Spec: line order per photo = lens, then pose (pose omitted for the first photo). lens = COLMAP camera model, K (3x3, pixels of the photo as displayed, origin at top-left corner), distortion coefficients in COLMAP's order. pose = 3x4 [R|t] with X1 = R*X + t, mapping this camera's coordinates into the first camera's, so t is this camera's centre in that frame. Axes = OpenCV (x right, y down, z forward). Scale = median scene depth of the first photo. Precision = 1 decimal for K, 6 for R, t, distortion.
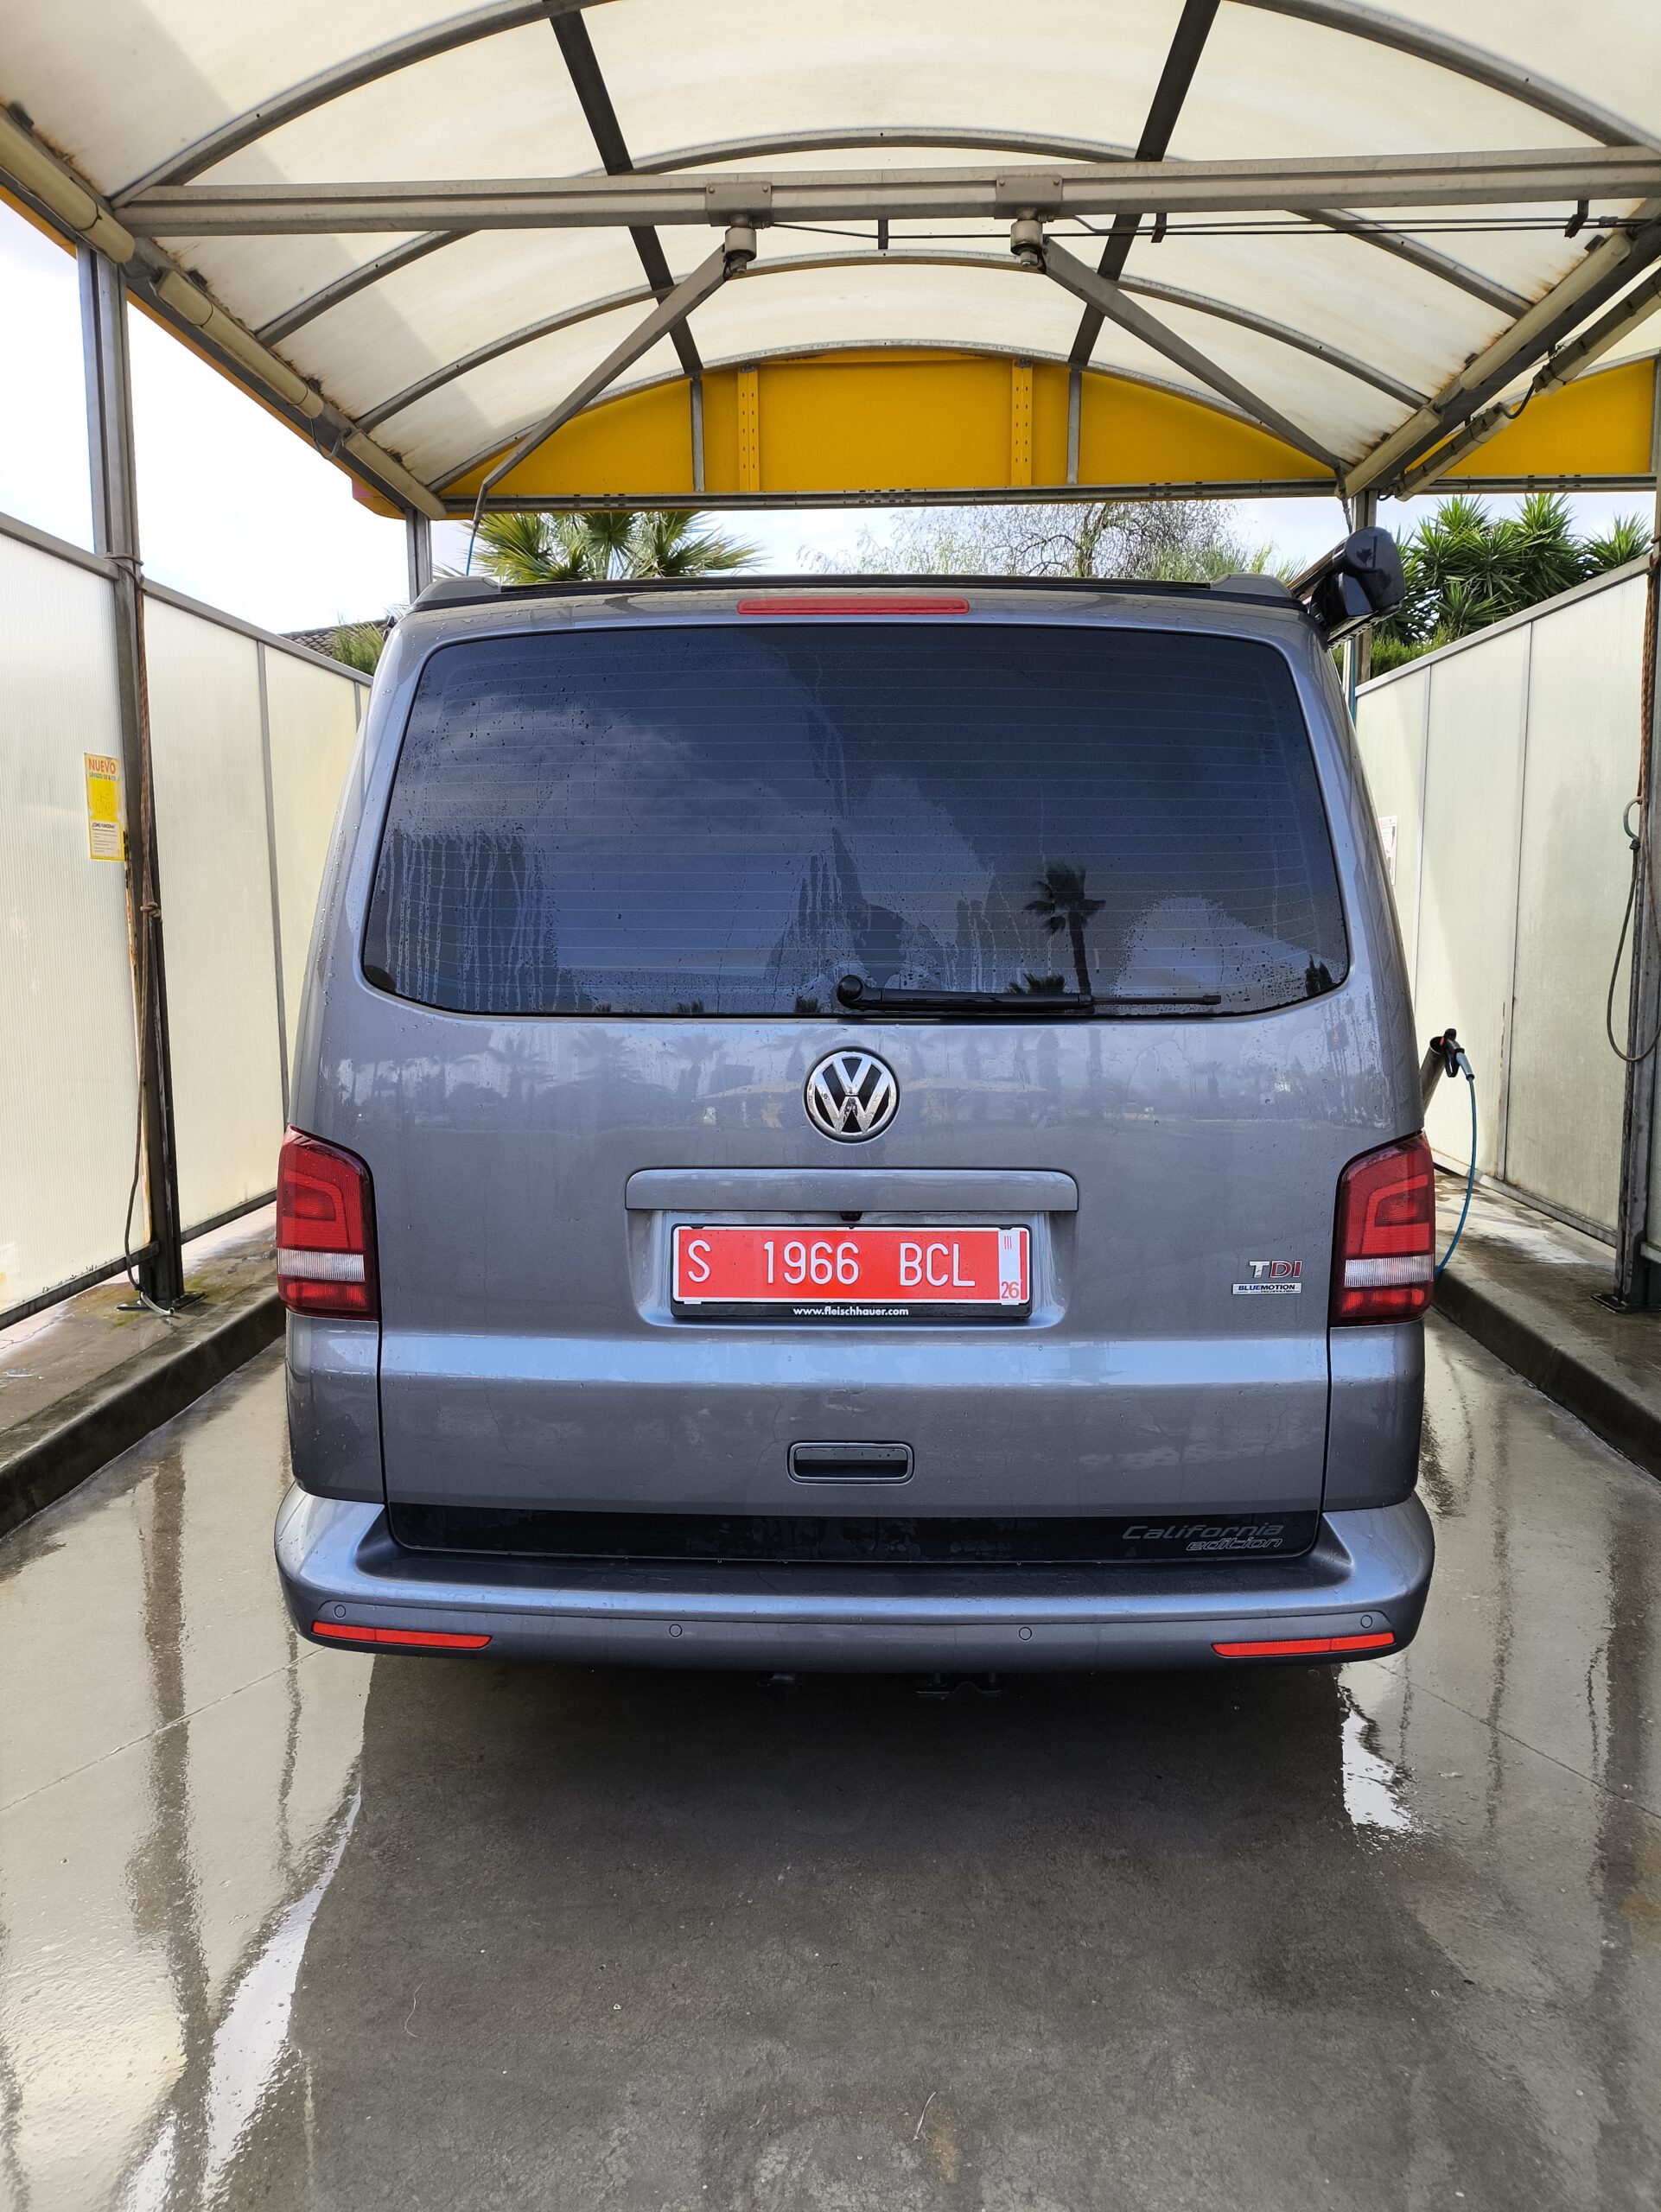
lens RADIAL K [[1649.1, 0, 837.9], [0, 1649.1, 1121.5], [0, 0, 1]] dist [-0.006926, -0.000752]
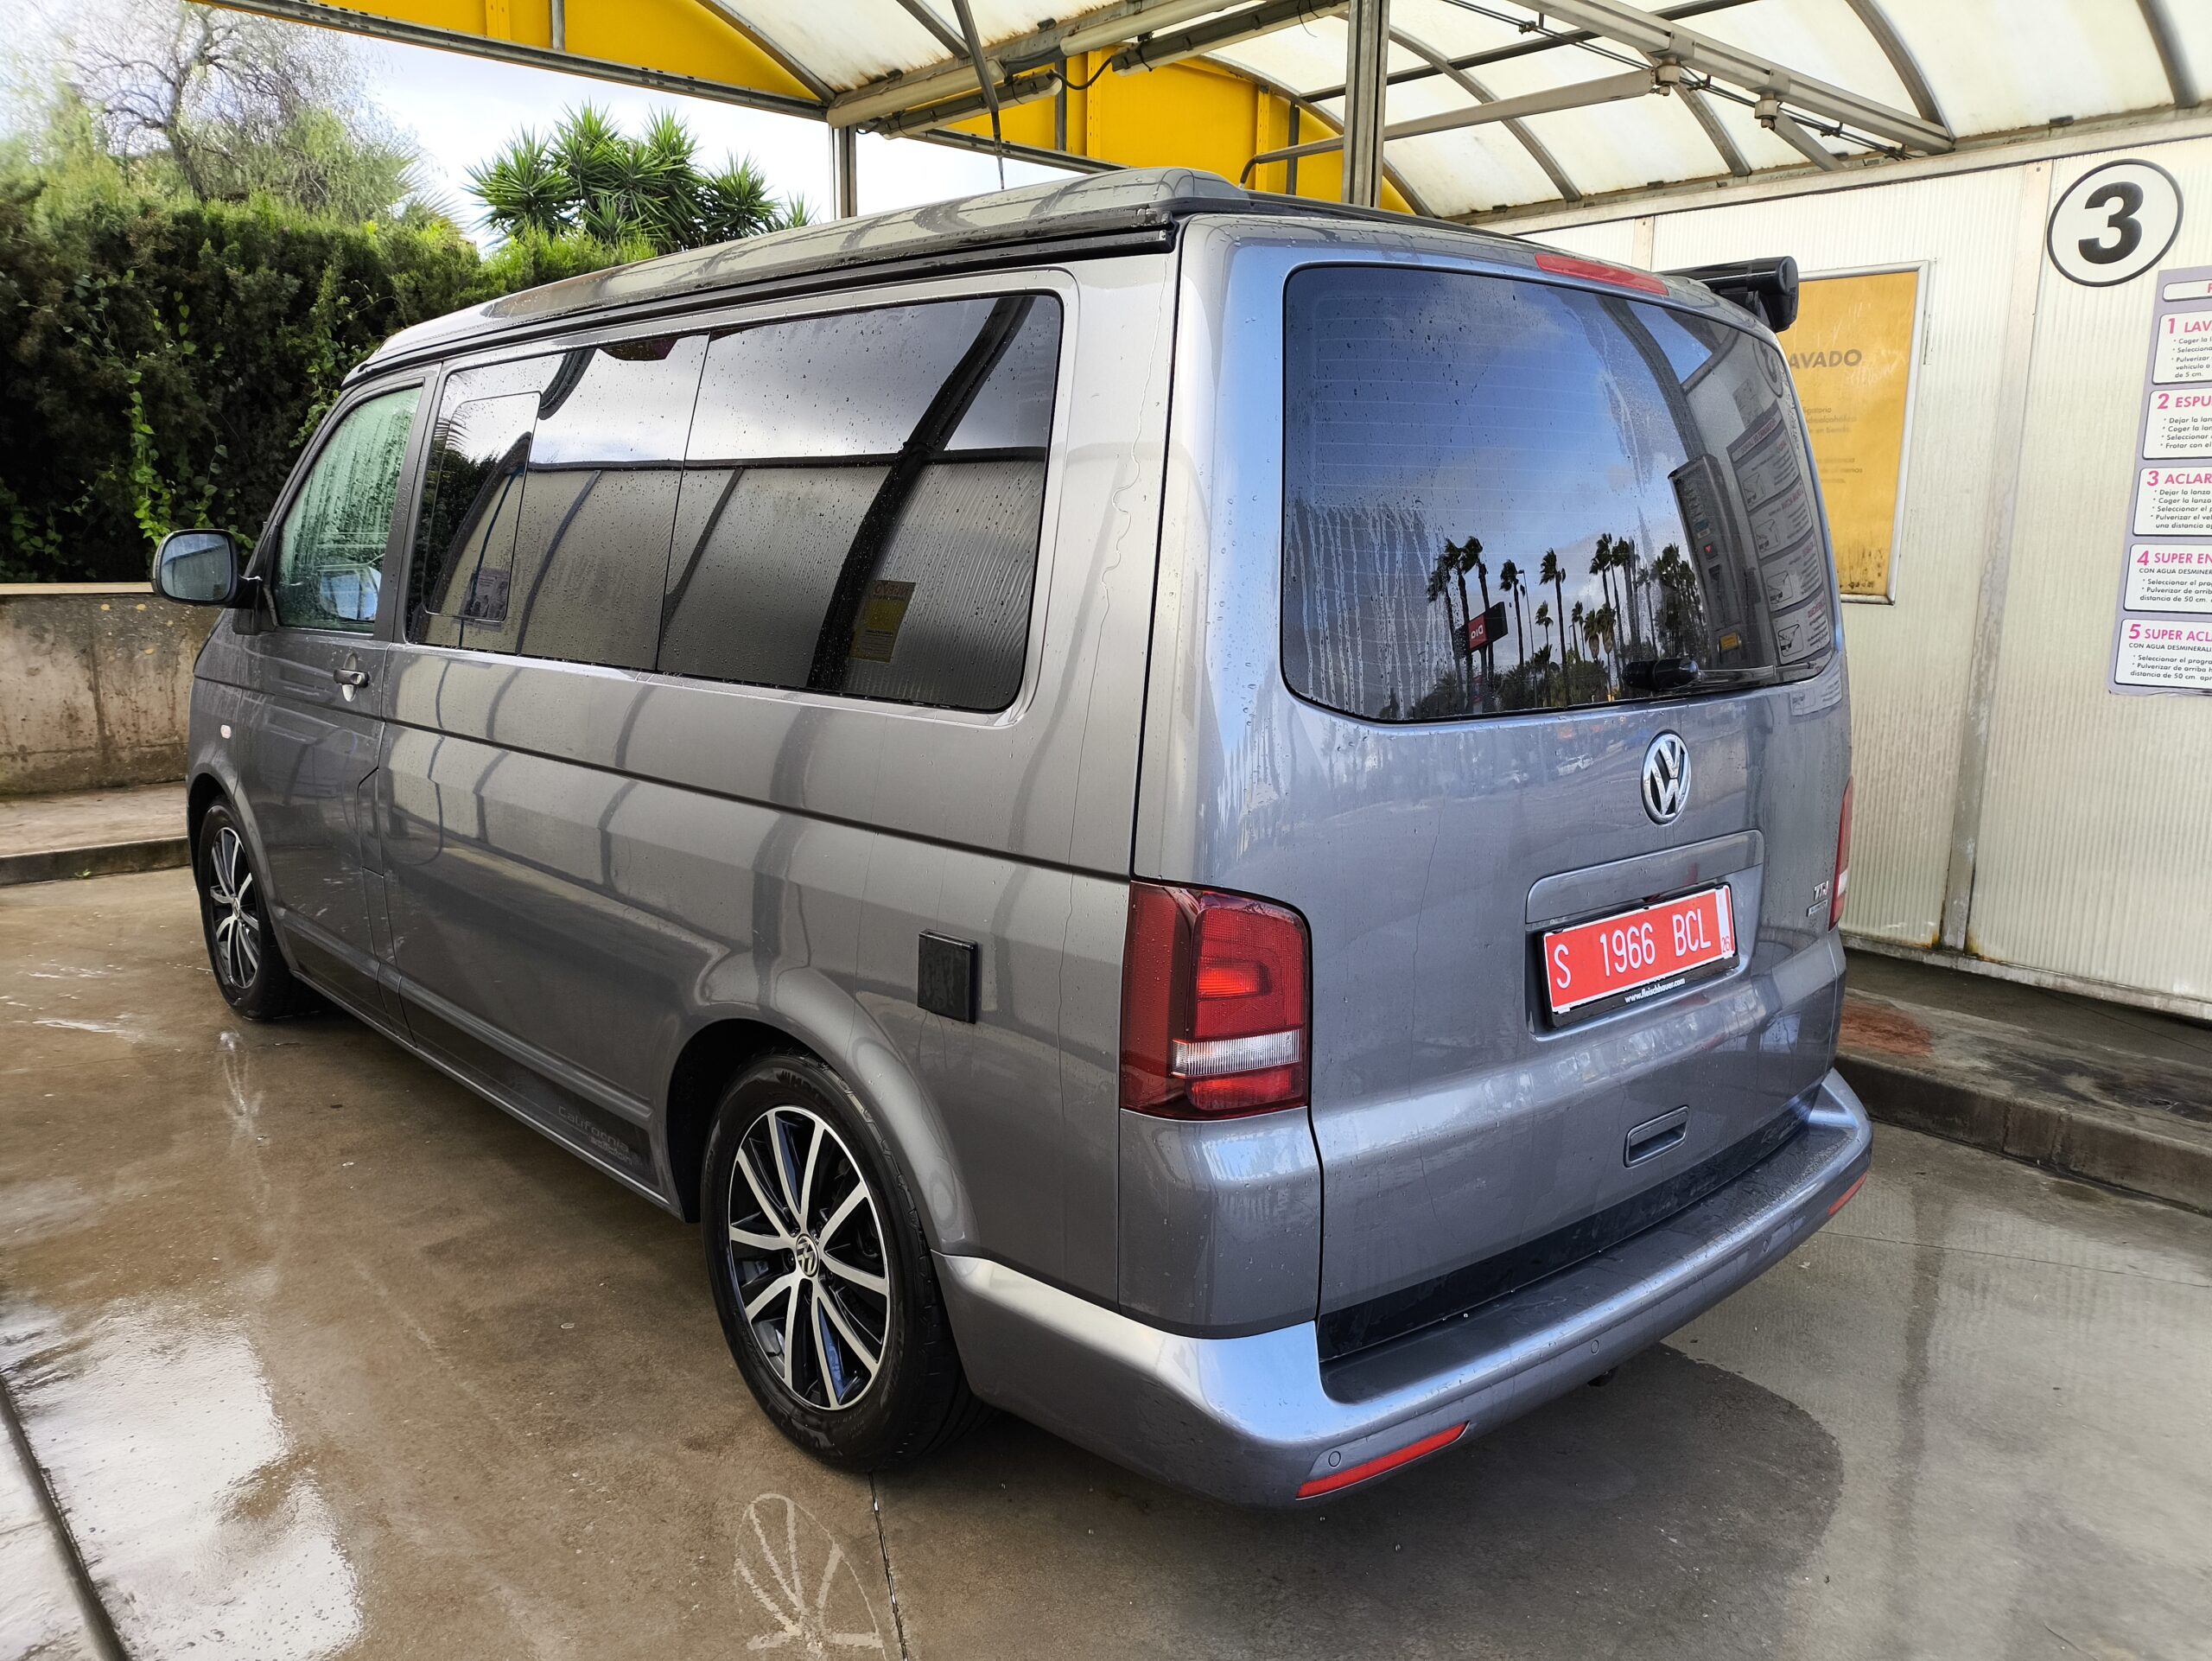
lens RADIAL K [[1649.1, 0, 1107.7], [0, 1649.1, 835.1], [0, 0, 1]] dist [-0.006926, -0.000752]
pose [[0.741165, -0.115716, 0.661275, -0.893593], [0.075543, 0.993152, 0.089121, -0.094360], [-0.667059, -0.016099, 0.744831, 0.466338]]
